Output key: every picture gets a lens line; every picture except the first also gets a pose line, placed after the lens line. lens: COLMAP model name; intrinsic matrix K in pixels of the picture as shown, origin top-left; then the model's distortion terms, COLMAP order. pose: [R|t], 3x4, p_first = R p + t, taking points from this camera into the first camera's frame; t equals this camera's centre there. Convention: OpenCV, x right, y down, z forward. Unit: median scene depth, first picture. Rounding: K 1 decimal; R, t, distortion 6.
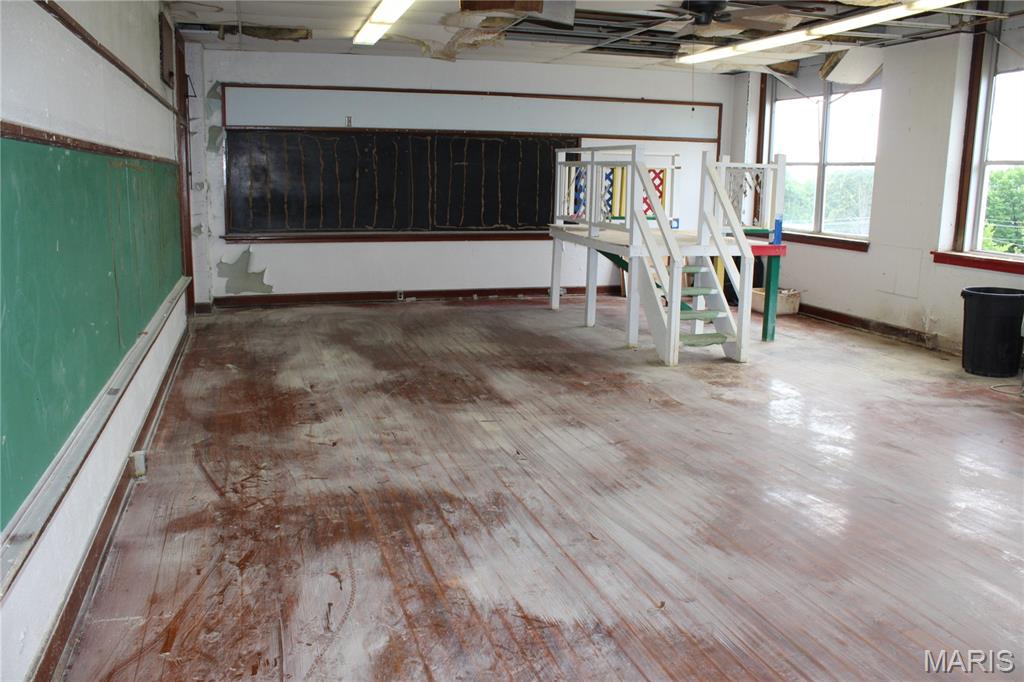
lens RADIAL K [[855.4, 0, 514.5], [0, 855.4, 343.1], [0, 0, 1]] dist [-0.173694, 0.142216]
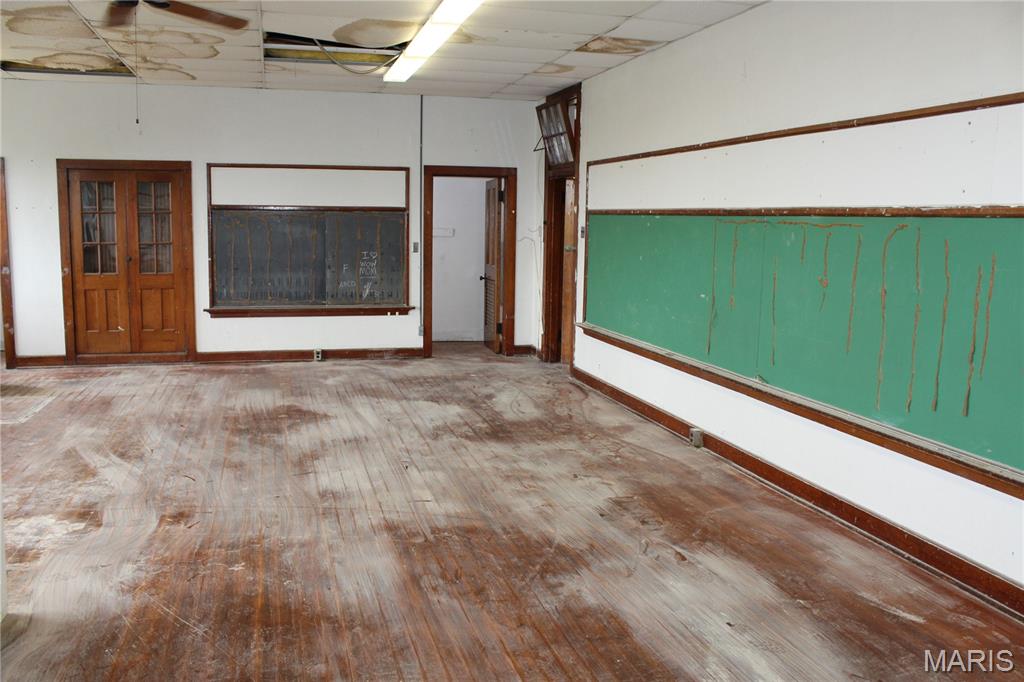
lens RADIAL K [[855.4, 0, 514.5], [0, 855.4, 343.1], [0, 0, 1]] dist [-0.173694, 0.142216]
pose [[-0.999256, -0.034290, 0.017658, -0.138231], [-0.026660, 0.944910, 0.326241, -0.359588], [-0.027872, 0.325528, -0.945122, 1.820763]]
